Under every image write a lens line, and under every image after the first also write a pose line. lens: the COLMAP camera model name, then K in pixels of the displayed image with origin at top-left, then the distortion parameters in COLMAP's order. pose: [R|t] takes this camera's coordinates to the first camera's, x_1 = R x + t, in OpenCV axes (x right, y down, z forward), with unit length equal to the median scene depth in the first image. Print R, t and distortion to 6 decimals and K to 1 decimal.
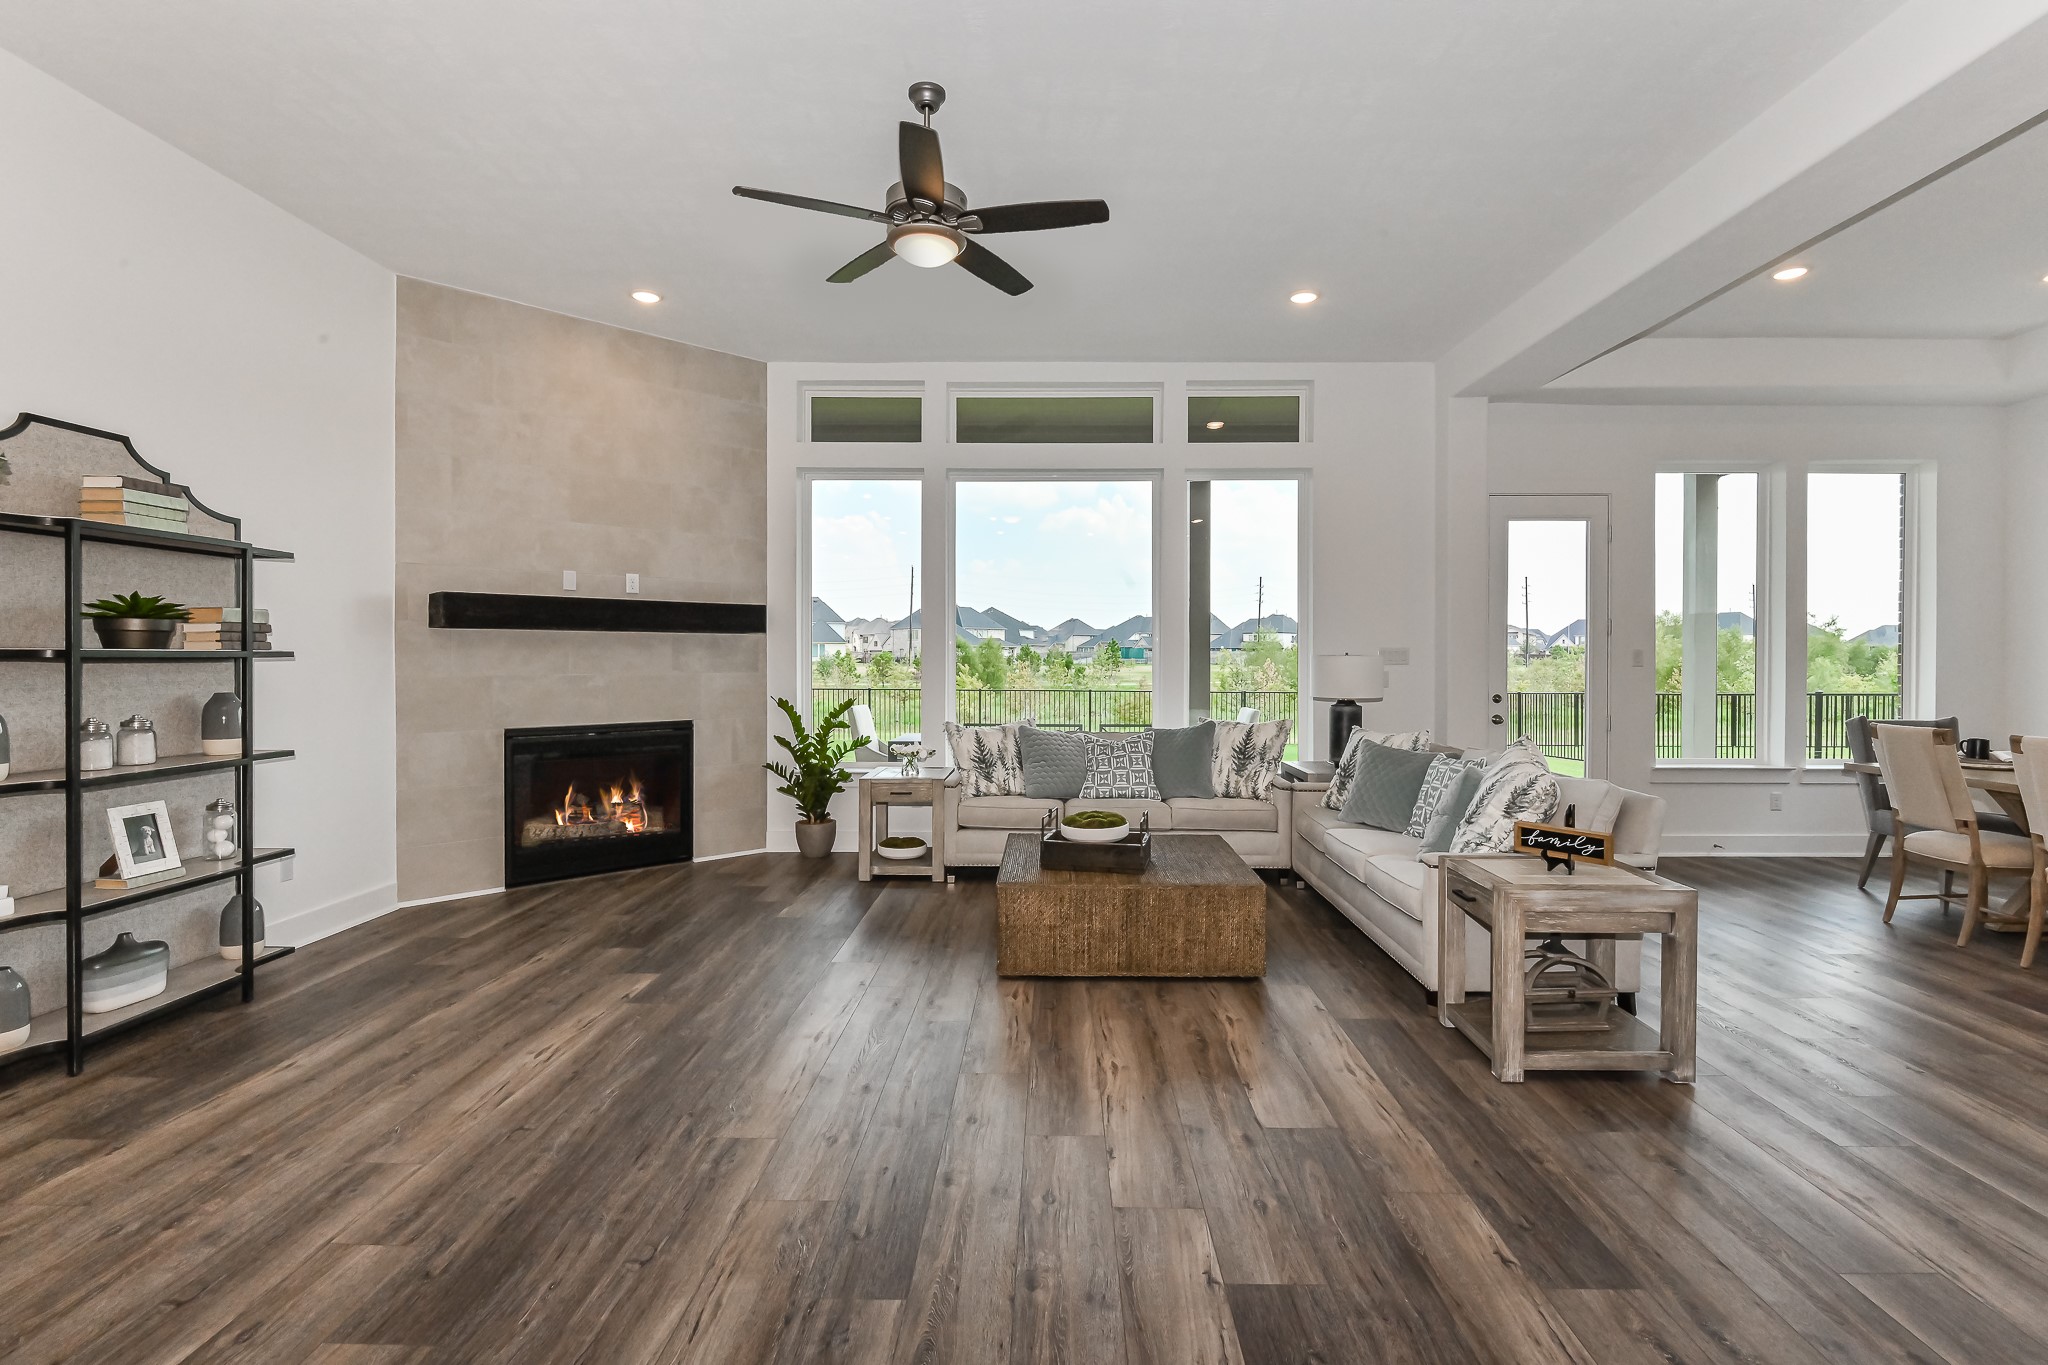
lens RADIAL K [[961.0, 0, 1058.0], [0, 961.0, 656.0], [0, 0, 1]] dist [0.000099, -0.000205]
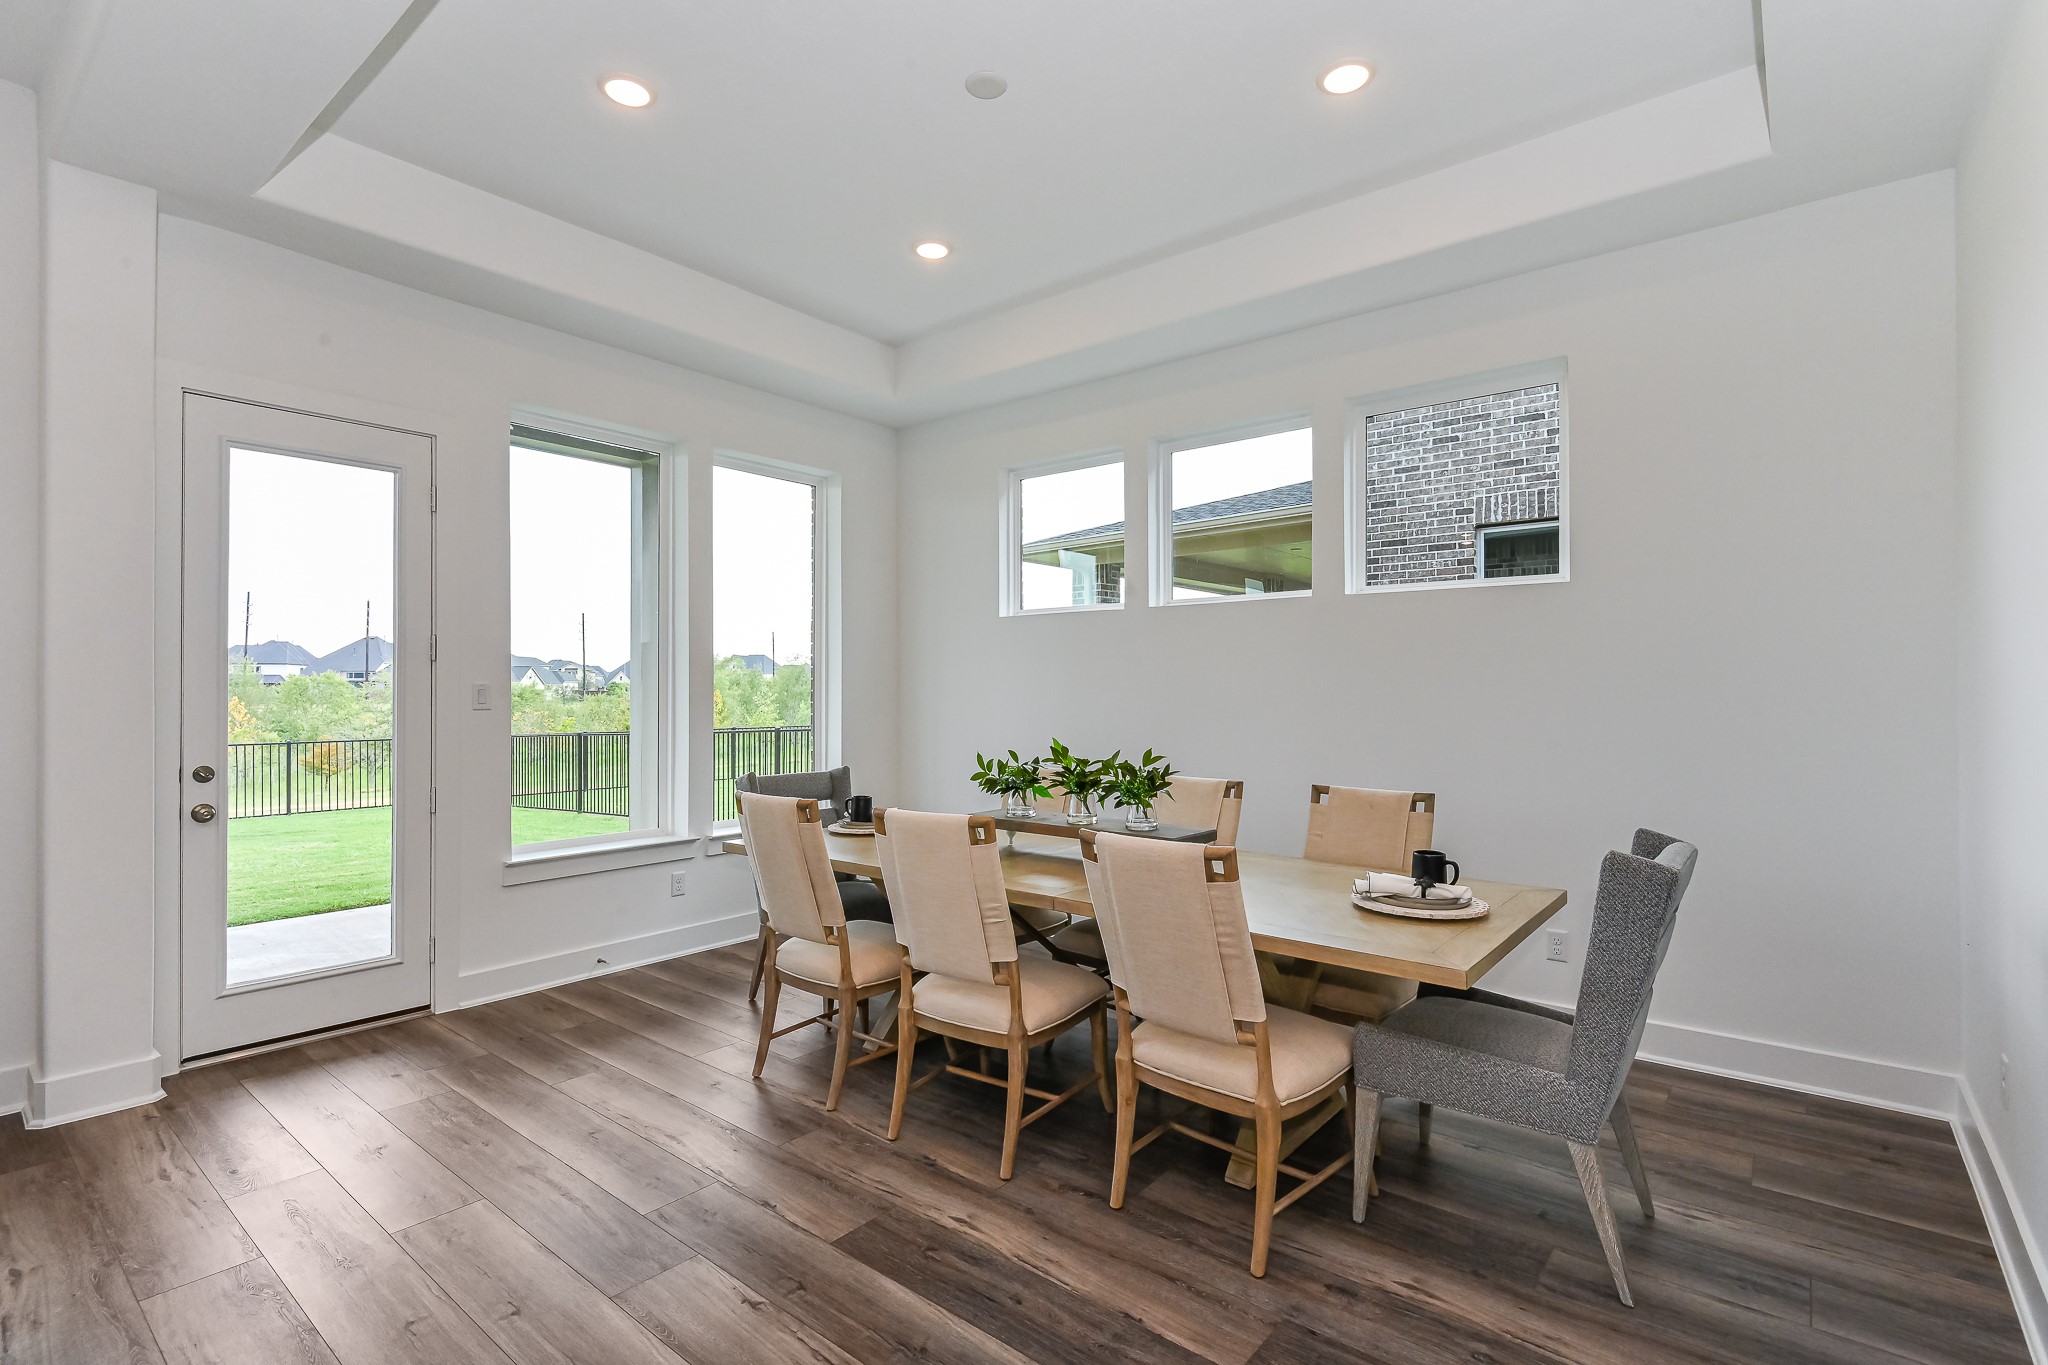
lens RADIAL K [[961.0, 0, 1027.8], [0, 961.0, 686.4], [0, 0, 1]] dist [0.000099, -0.000205]
pose [[0.633304, 0.002864, 0.773898, 0.332513], [0.001920, 0.999984, -0.005272, -0.001522], [-0.773901, 0.004825, 0.633288, 0.300058]]
